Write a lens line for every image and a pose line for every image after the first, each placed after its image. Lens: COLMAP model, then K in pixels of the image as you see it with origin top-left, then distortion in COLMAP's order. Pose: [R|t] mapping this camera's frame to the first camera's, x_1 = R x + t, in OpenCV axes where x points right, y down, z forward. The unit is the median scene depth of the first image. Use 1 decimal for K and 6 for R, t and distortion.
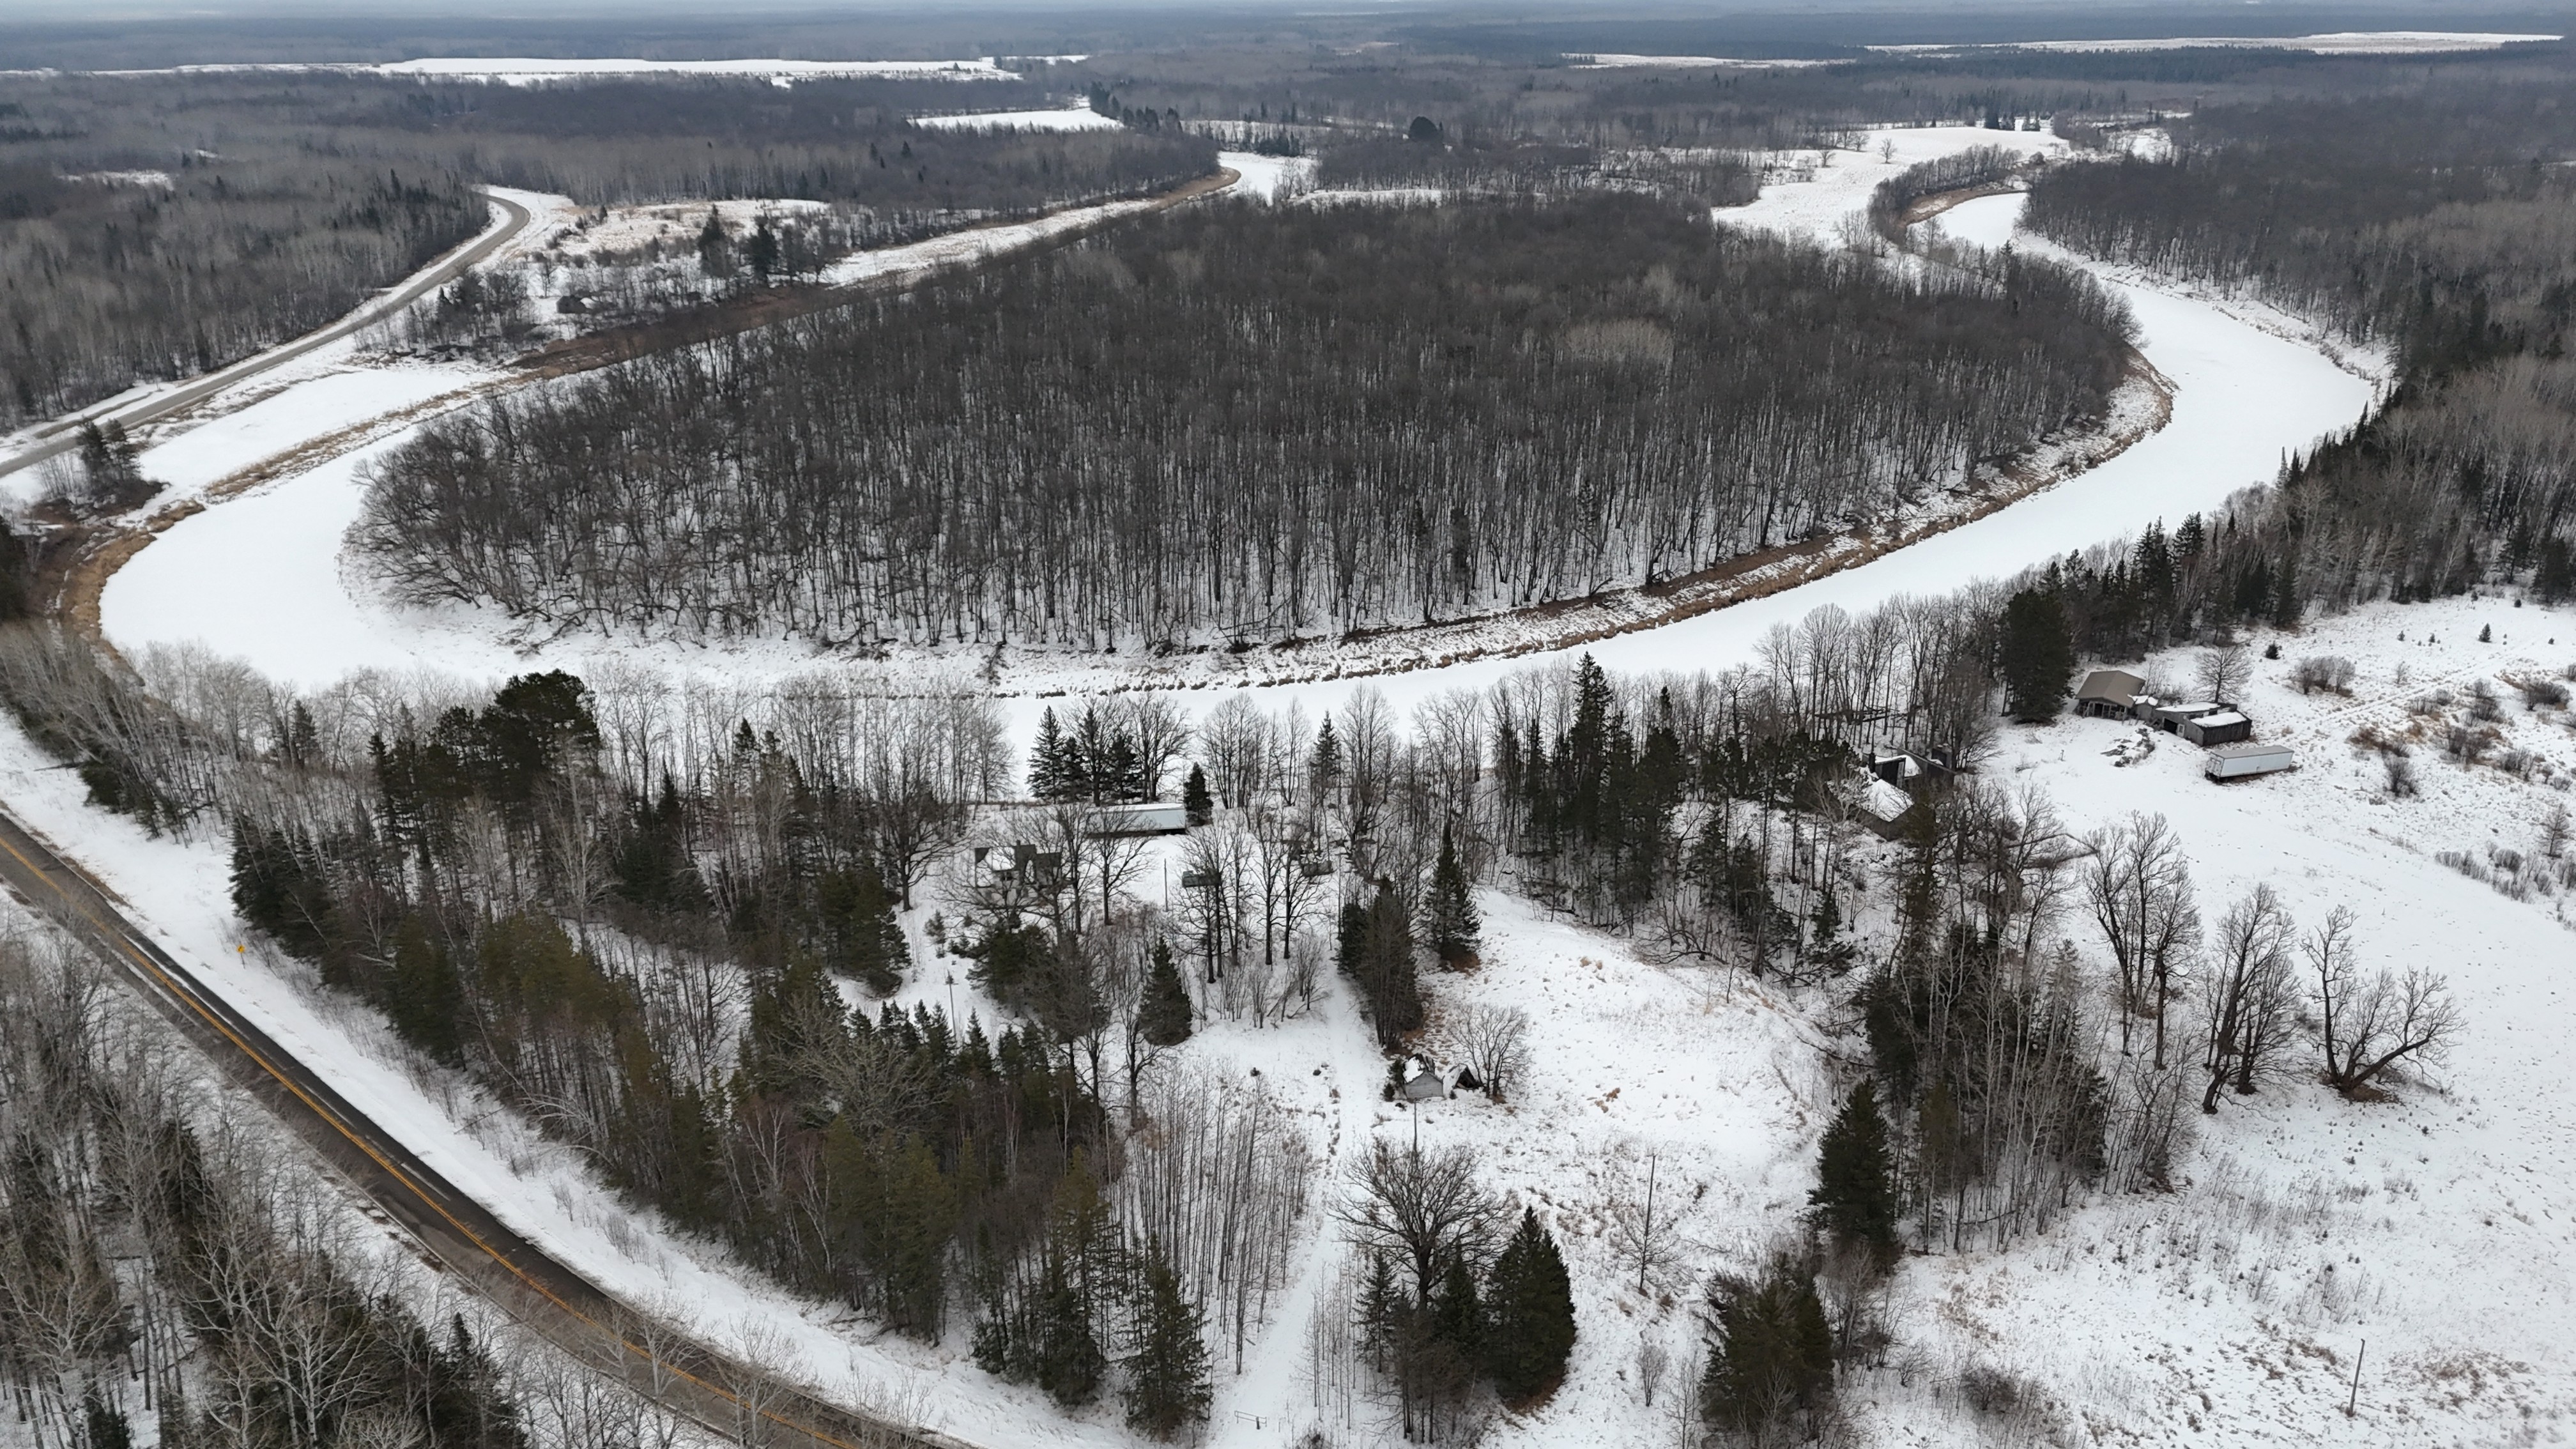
lens RADIAL K [[1920.9, 0, 1288.0], [0, 1920.9, 724.5], [0, 0, 1]] dist [0.095807, -0.071520]
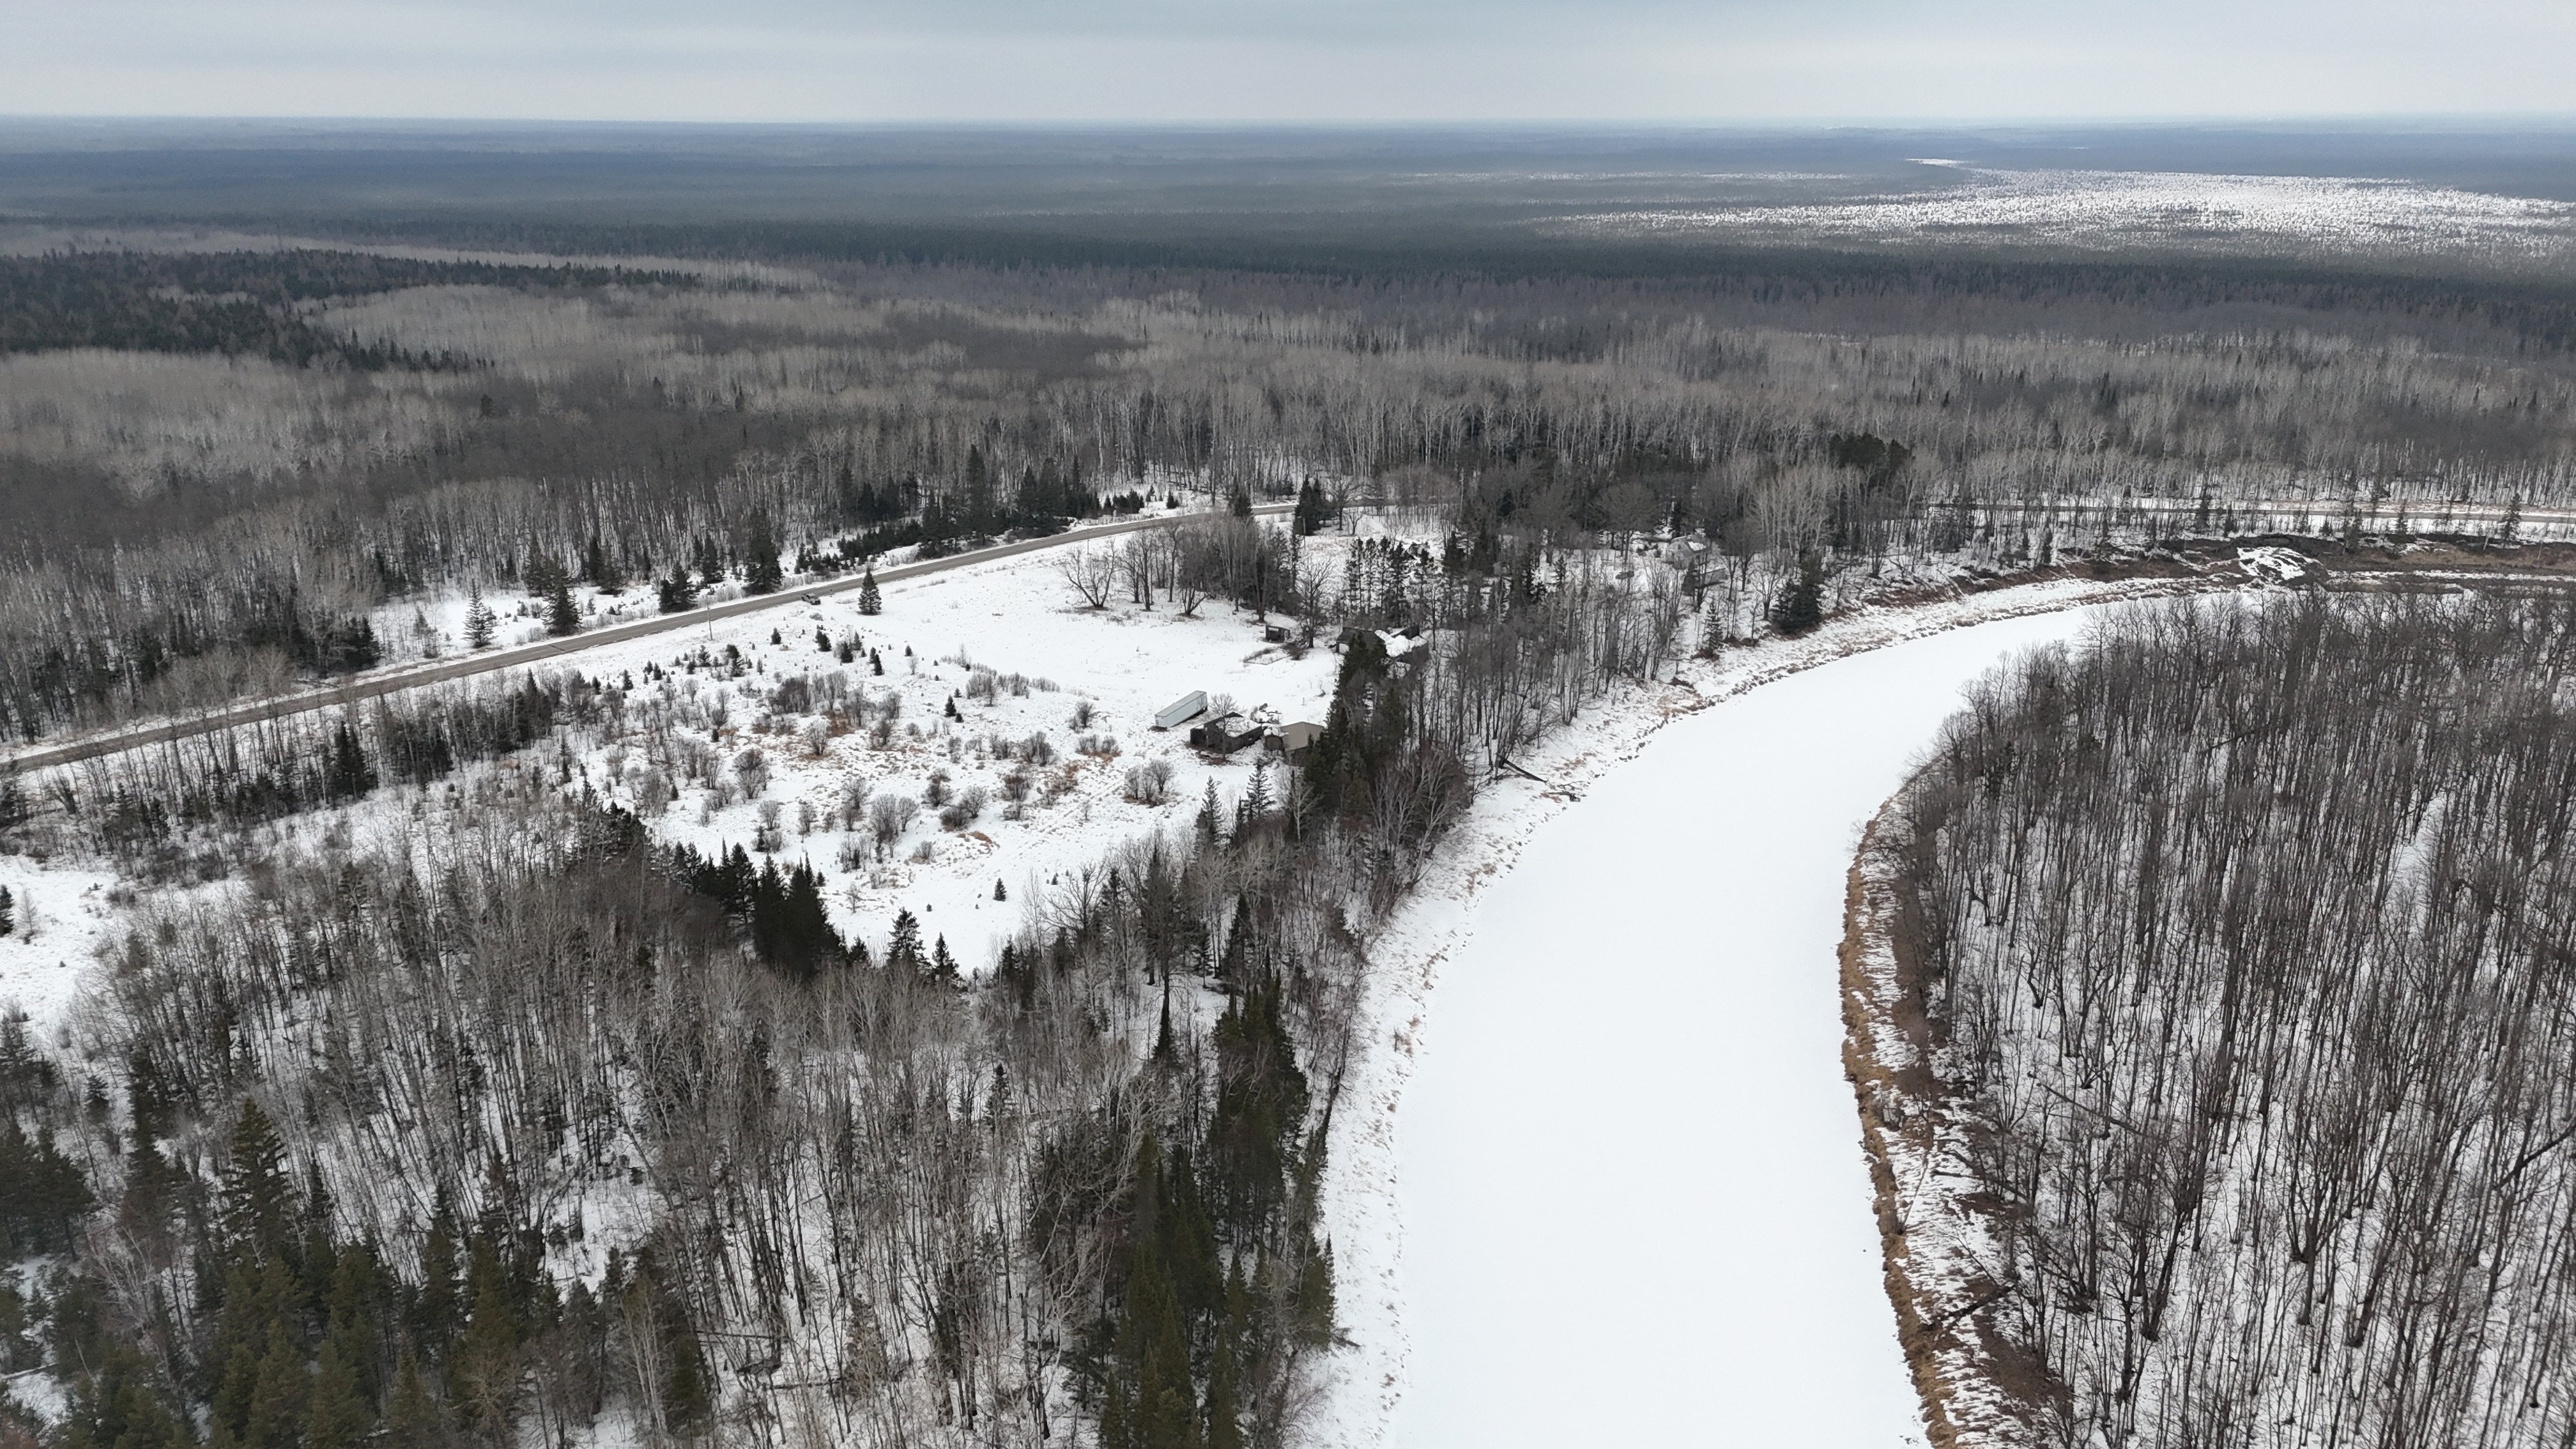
lens RADIAL K [[1901.7, 0, 1436.6], [0, 1901.7, 721.2], [0, 0, 1]] dist [-0.004721, -0.000121]
pose [[-0.781540, 0.187432, -0.595033, 0.689937], [-0.226790, 0.803184, 0.550874, -0.440938], [0.581172, 0.565478, -0.585213, 1.141769]]
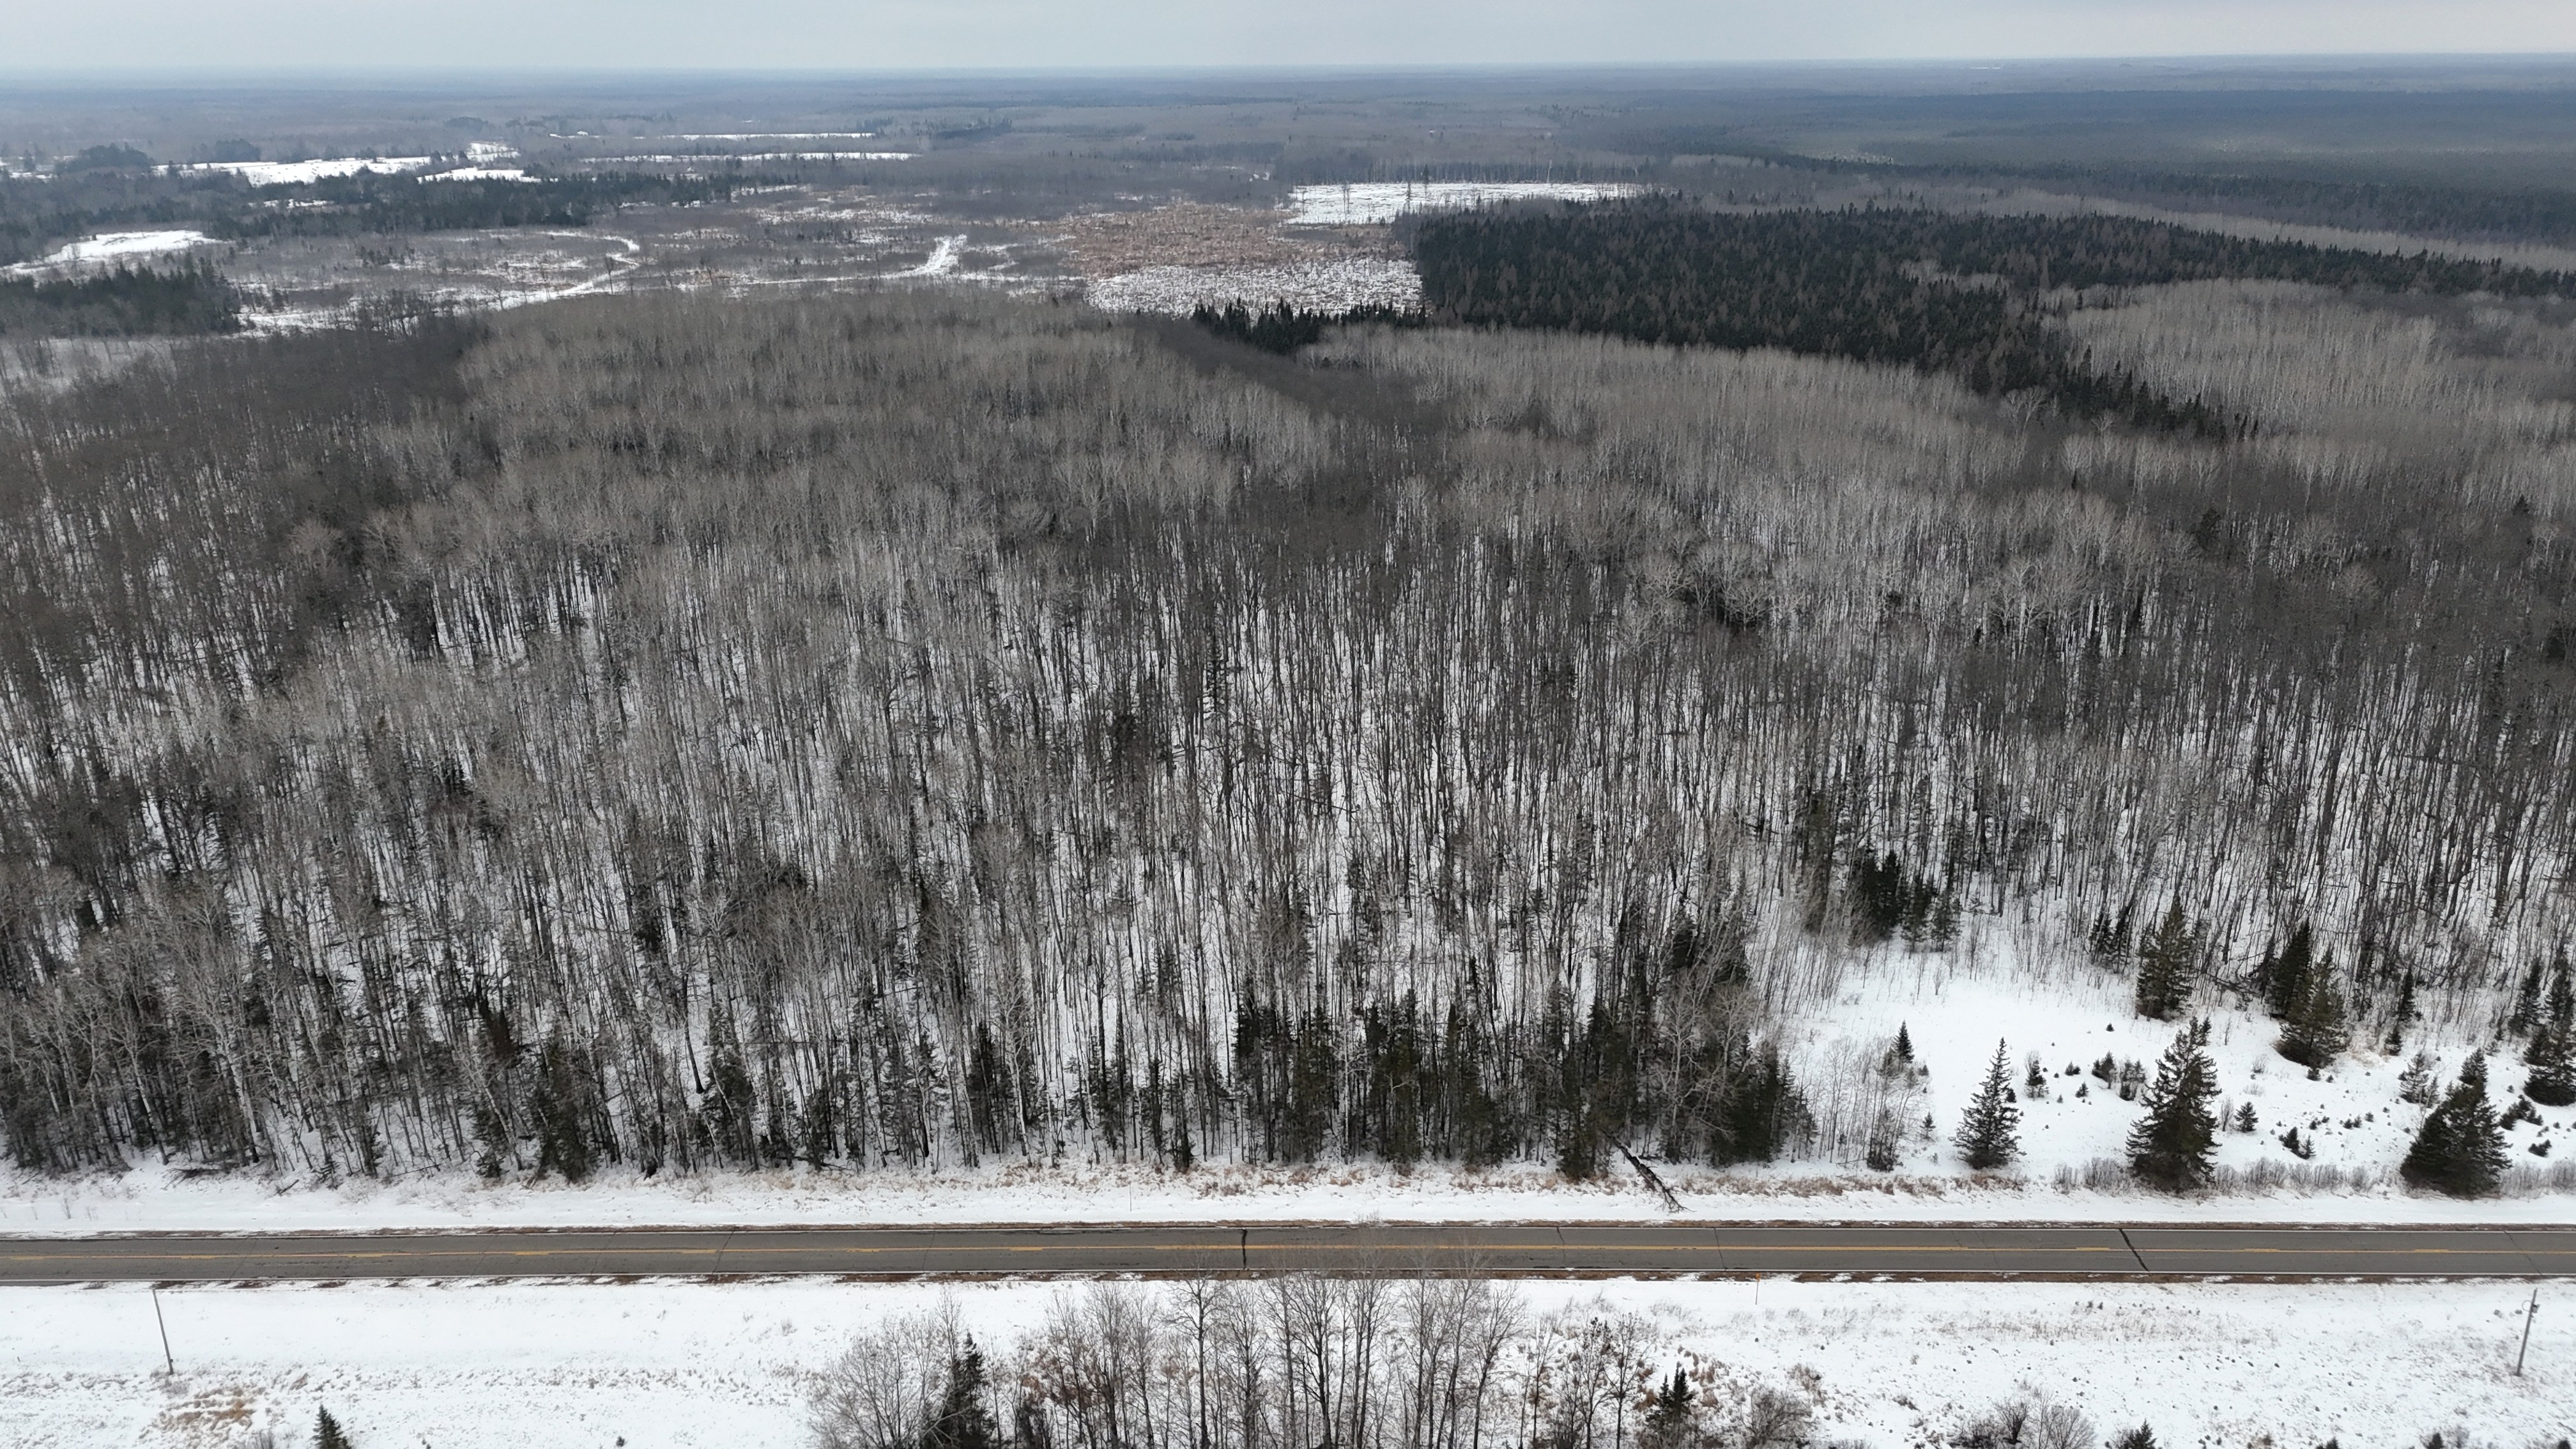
lens RADIAL K [[1920.9, 0, 1288.0], [0, 1920.9, 724.5], [0, 0, 1]] dist [0.095807, -0.071520]
pose [[-0.967778, -0.071075, 0.241566, 0.563443], [0.099928, 0.772158, 0.627525, -0.257354], [-0.231129, 0.631444, -0.740175, 0.666920]]
